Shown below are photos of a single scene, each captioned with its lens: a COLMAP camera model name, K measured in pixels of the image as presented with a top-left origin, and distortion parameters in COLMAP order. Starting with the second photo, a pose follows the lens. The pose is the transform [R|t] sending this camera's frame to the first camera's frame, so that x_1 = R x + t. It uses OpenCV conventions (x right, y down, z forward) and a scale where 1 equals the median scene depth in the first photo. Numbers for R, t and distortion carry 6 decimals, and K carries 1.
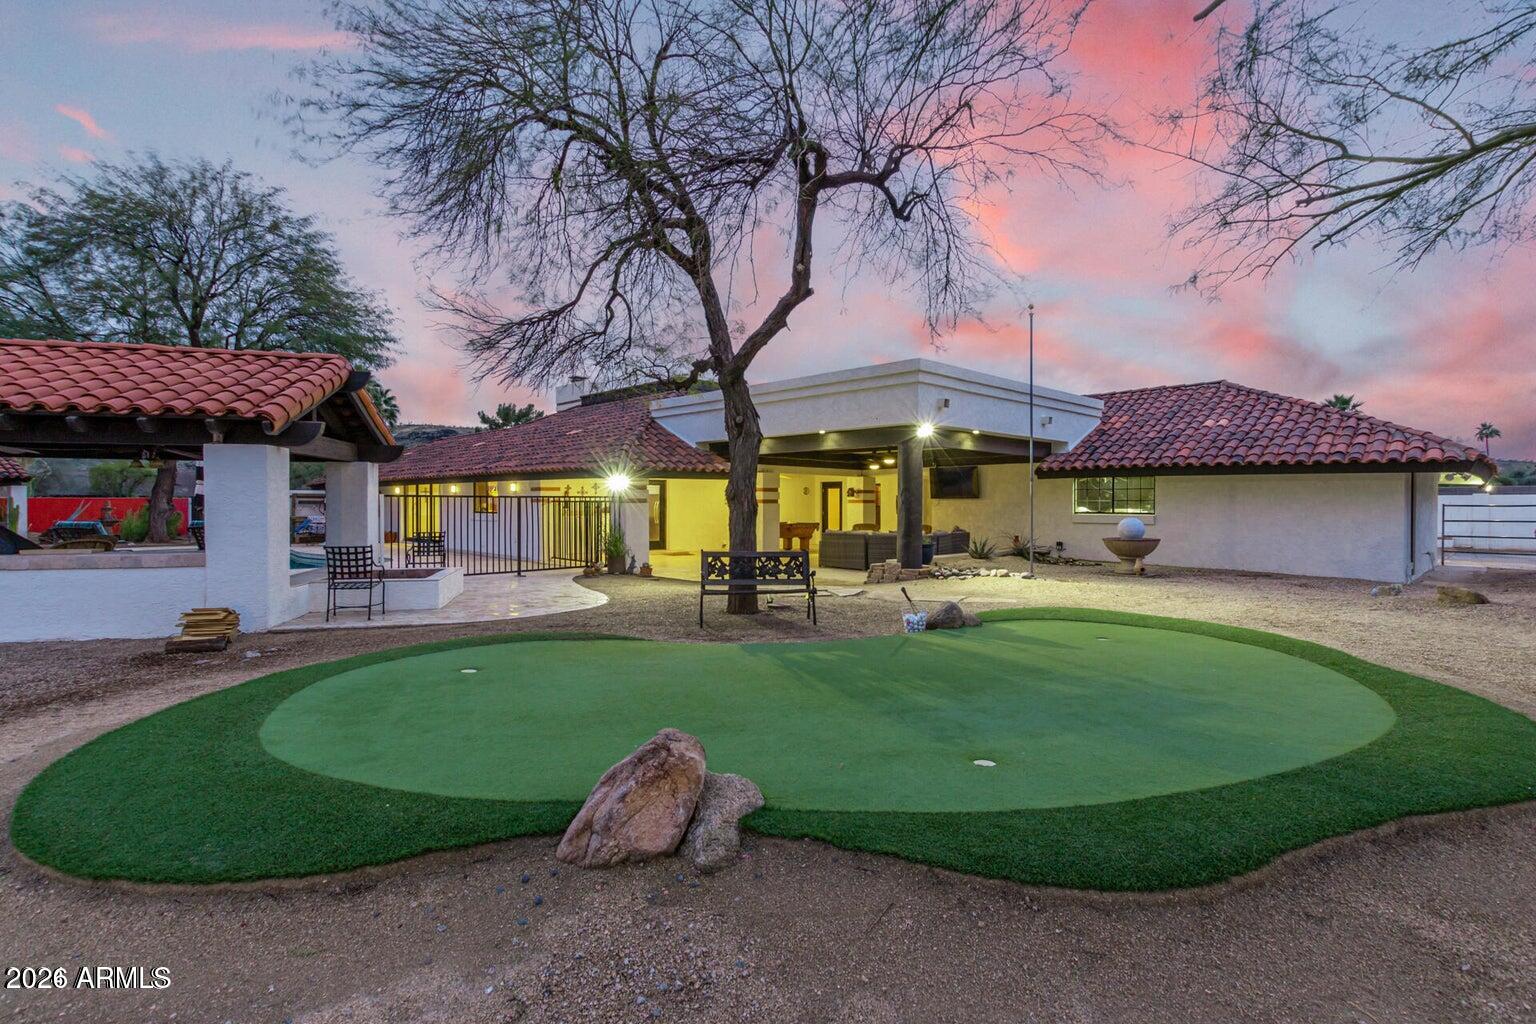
lens RADIAL K [[722.4, 0, 768.0], [0, 722.4, 512.0], [0, 0, 1]] dist [0.000937, -0.000086]
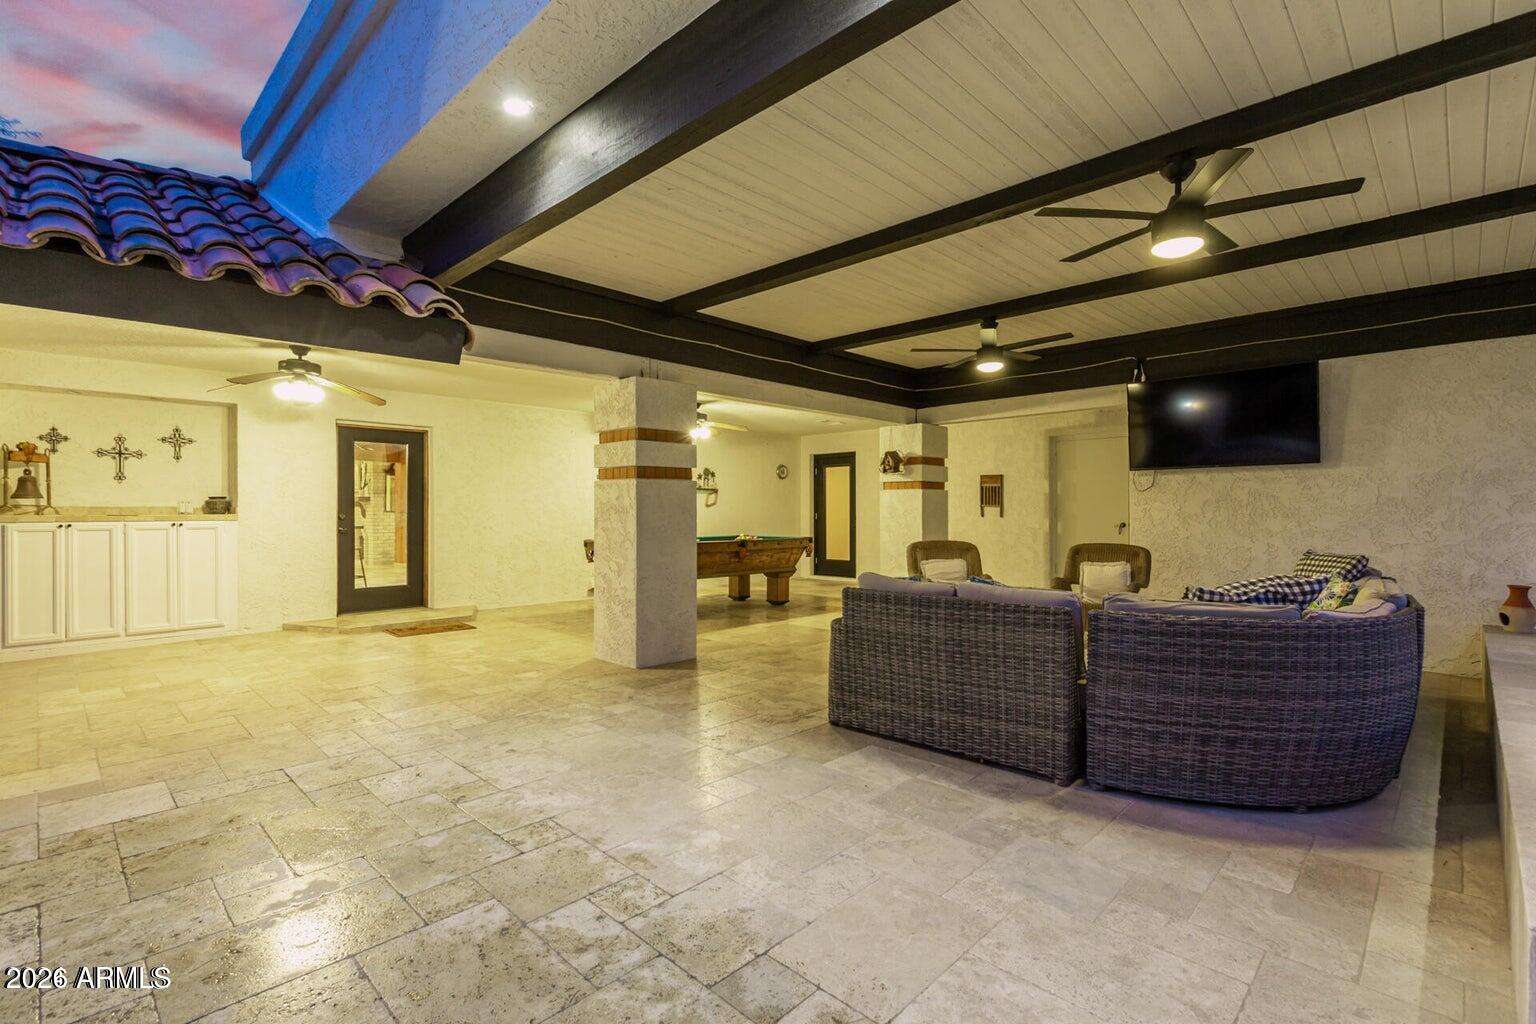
lens RADIAL K [[722.4, 0, 768.0], [0, 722.4, 512.0], [0, 0, 1]] dist [0.000937, -0.000086]
pose [[0.999555, -0.002611, 0.029727, 0.033111], [0.002939, 0.999935, -0.011000, 0.004762], [-0.029696, 0.011082, 0.999498, 0.594789]]
